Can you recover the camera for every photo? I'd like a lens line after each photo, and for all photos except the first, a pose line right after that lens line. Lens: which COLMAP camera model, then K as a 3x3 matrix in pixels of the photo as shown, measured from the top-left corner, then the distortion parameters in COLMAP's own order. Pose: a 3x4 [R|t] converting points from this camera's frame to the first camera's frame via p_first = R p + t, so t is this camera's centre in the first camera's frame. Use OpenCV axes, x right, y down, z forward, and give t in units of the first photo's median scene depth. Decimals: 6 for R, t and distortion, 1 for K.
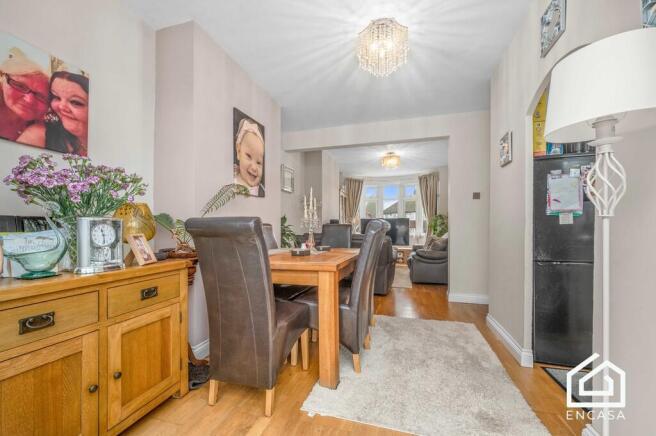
lens RADIAL K [[259.6, 0, 328.7], [0, 259.6, 223.8], [0, 0, 1]] dist [-0.000787, 0.000162]
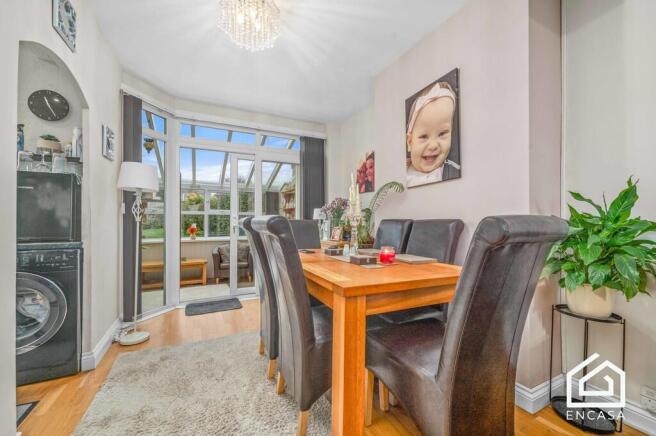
lens RADIAL K [[259.6, 0, 330.4], [0, 259.6, 222.0], [0, 0, 1]] dist [-0.000787, 0.000162]
pose [[-0.728469, -0.009406, -0.685014, 0.459120], [-0.002643, 0.999937, -0.010919, 0.014203], [0.685073, -0.006143, -0.728448, 1.395671]]
